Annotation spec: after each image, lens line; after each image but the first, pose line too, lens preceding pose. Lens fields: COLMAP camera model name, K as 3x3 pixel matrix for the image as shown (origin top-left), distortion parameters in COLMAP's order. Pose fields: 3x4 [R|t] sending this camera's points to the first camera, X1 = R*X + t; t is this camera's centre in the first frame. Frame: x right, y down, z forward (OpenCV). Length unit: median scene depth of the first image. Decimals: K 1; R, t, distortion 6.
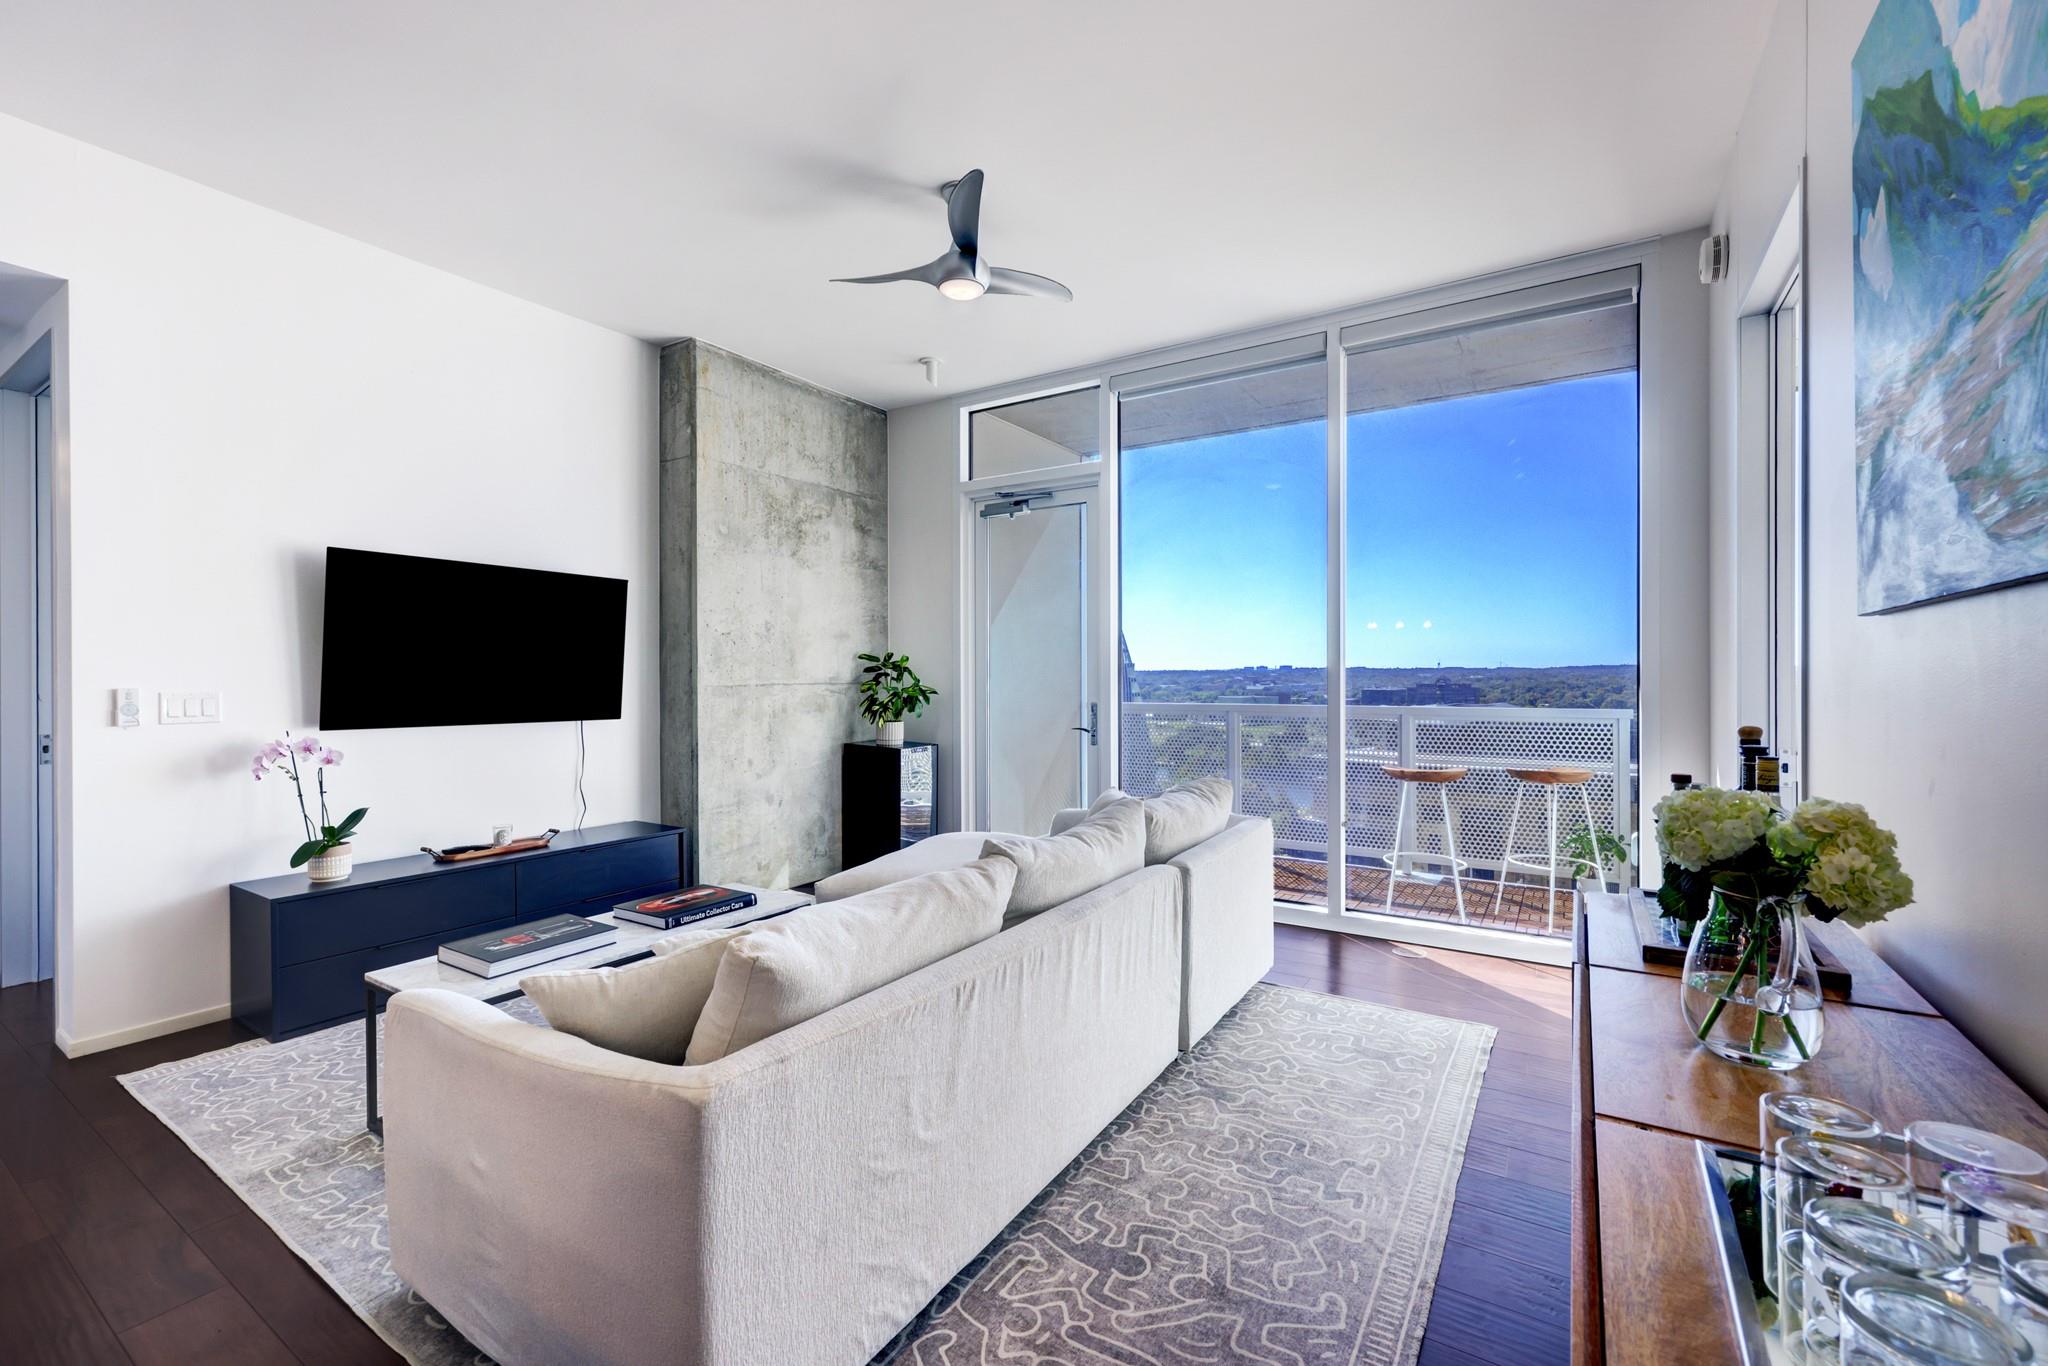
lens RADIAL K [[855.3, 0, 1013.6], [0, 855.3, 680.3], [0, 0, 1]] dist [0.000015, 0.000048]
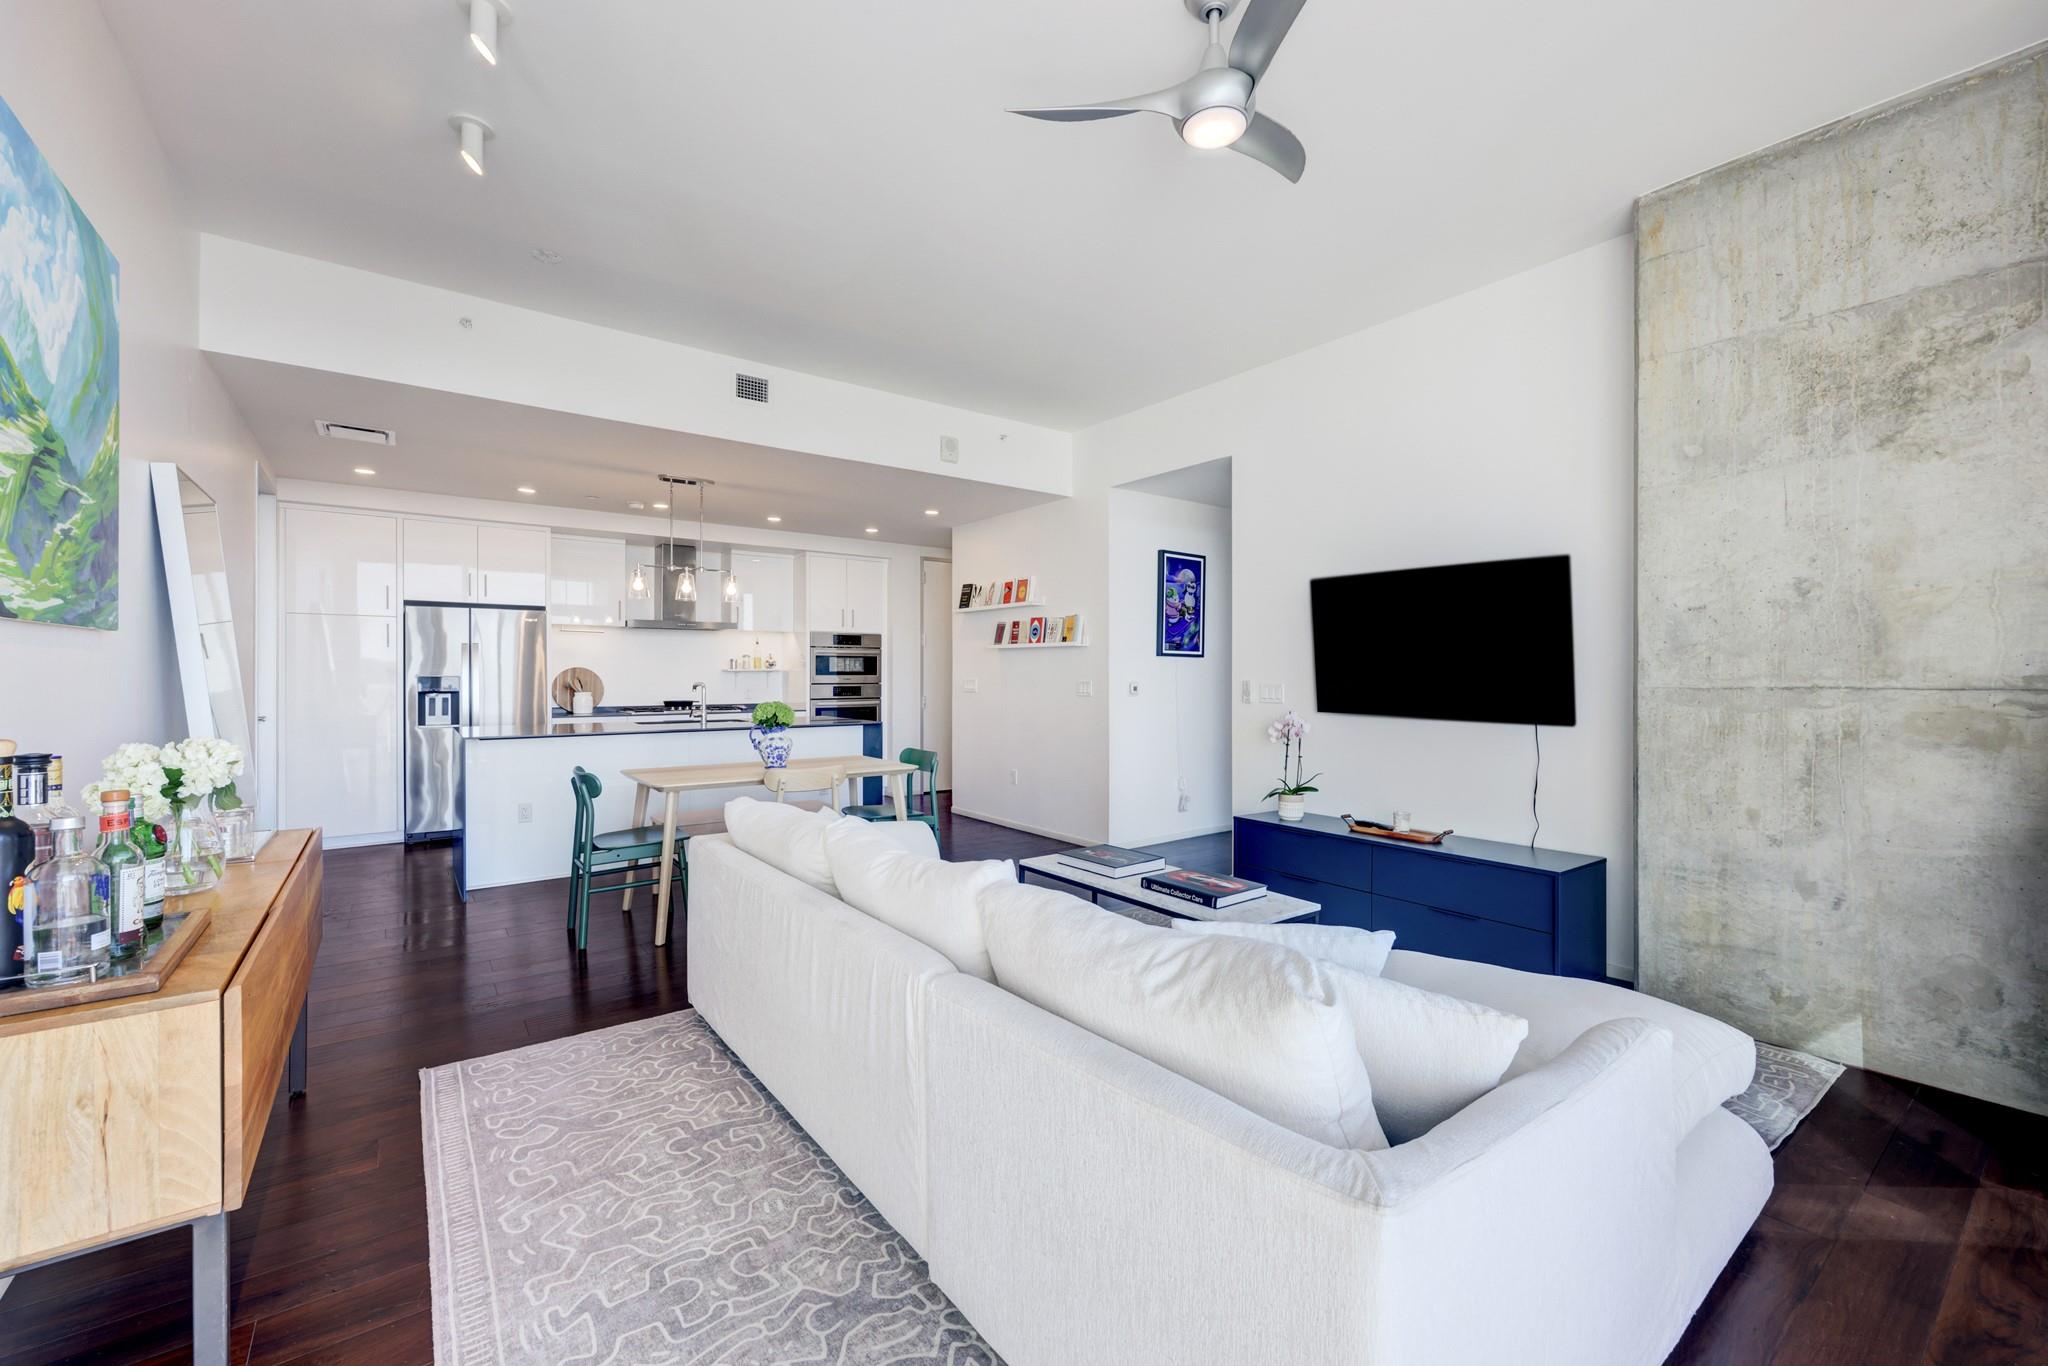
lens RADIAL K [[830.3, 0, 1032.6], [0, 830.3, 675.0], [0, 0, 1]] dist [-0.001639, 0.000304]
pose [[-0.333546, 0.002451, -0.942731, 0.440707], [-0.002920, 0.999989, 0.003633, -0.004434], [0.942729, 0.003965, -0.333535, 0.748539]]
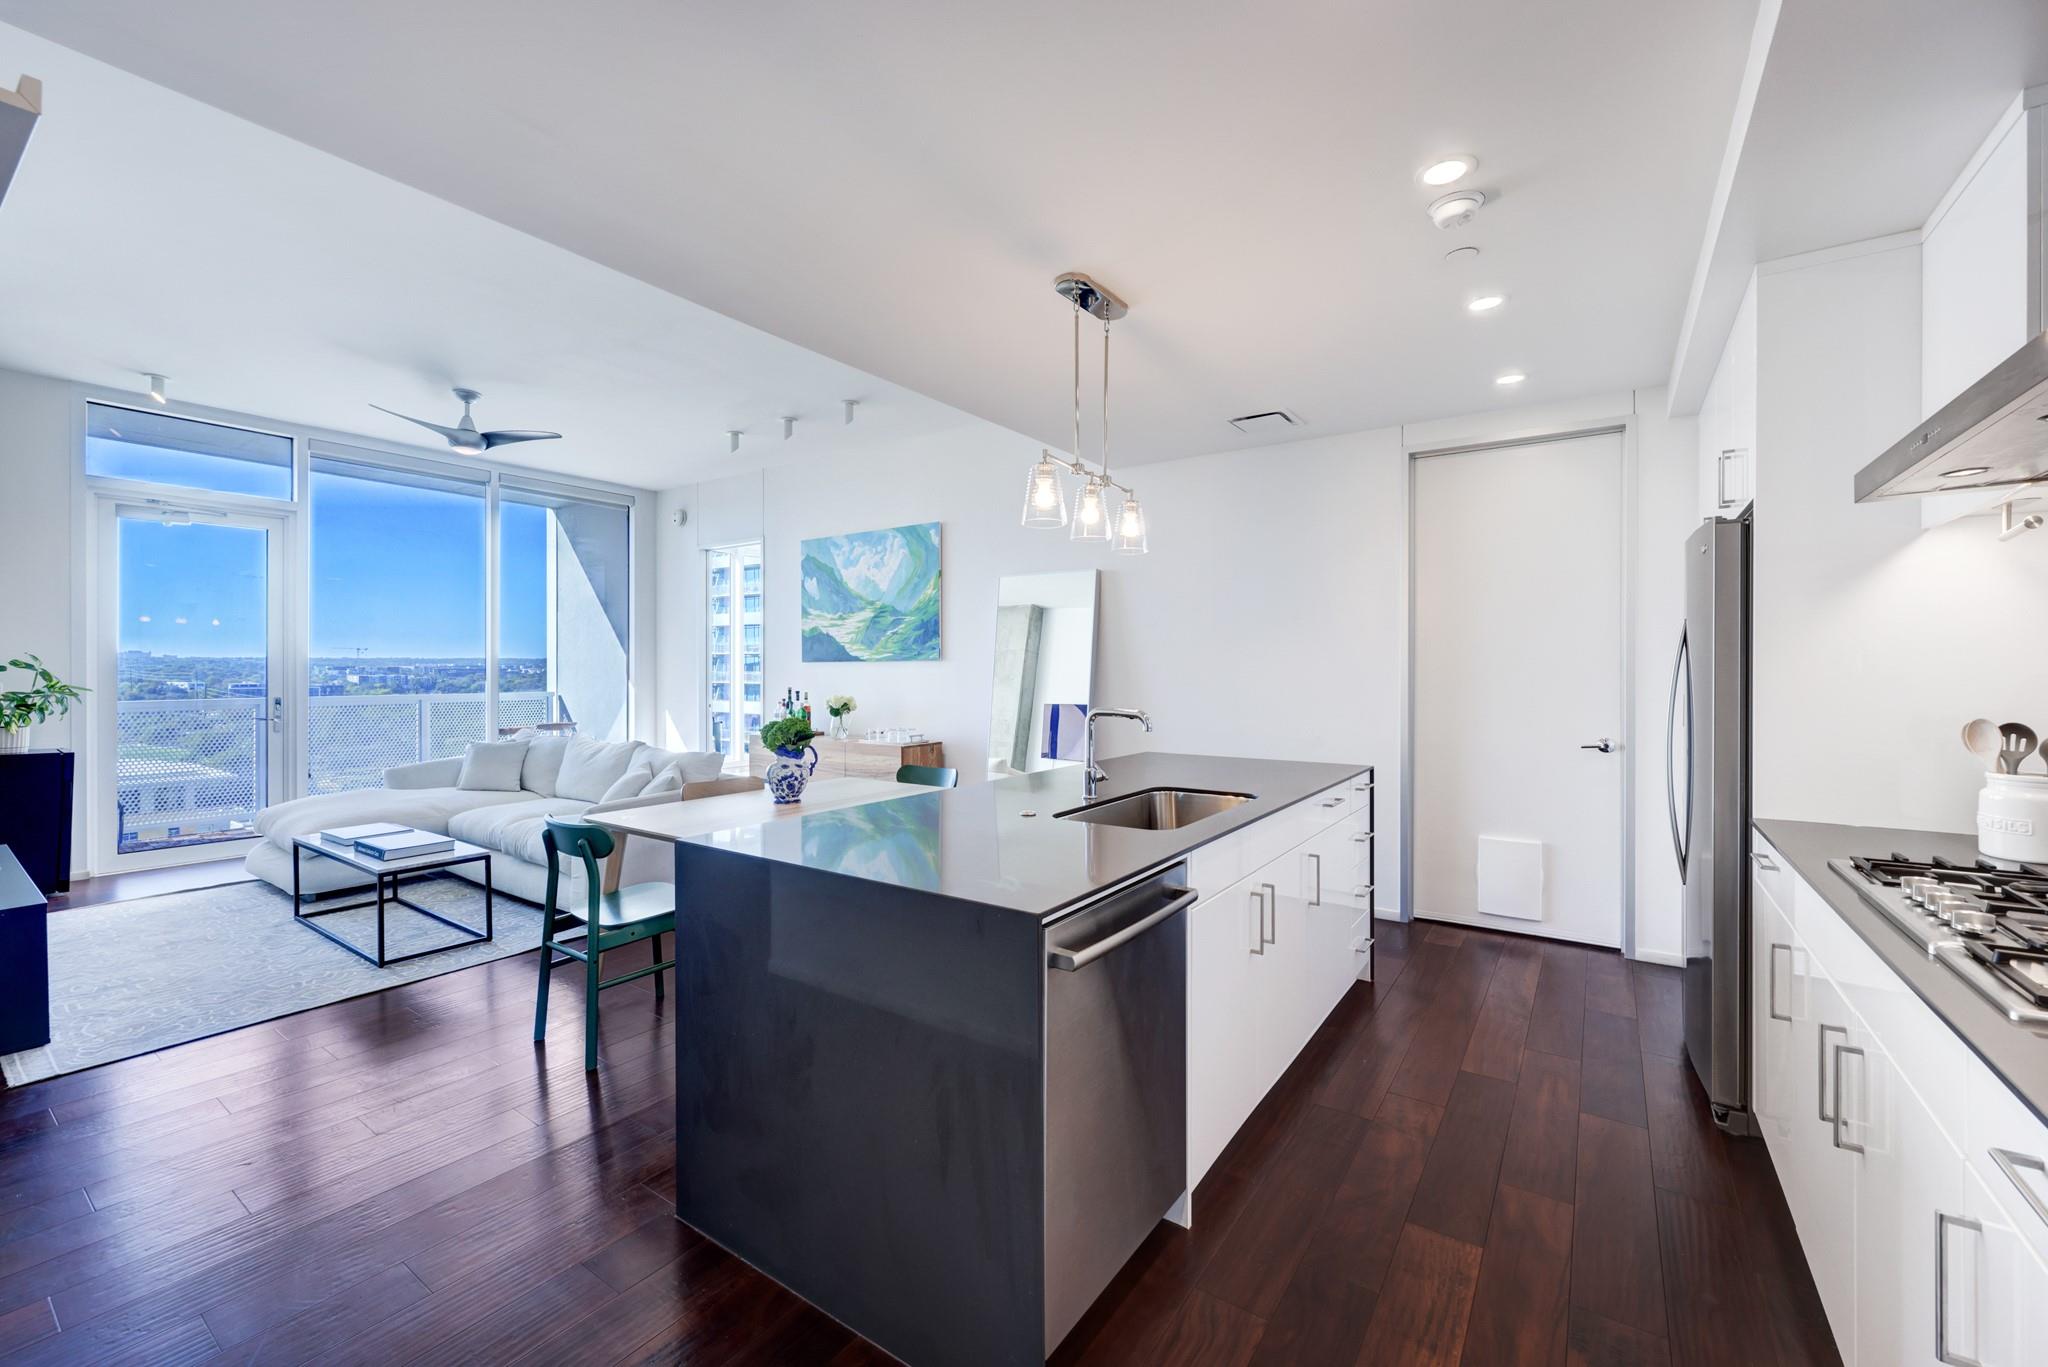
lens RADIAL K [[822.1, 0, 1037.2], [0, 822.1, 668.8], [0, 0, 1]] dist [0.000704, 0.000119]
pose [[0.022885, -0.000607, 0.999738, -1.157995], [0.002027, 0.999998, 0.000561, -0.015072], [-0.999736, 0.002014, 0.022887, -0.130349]]
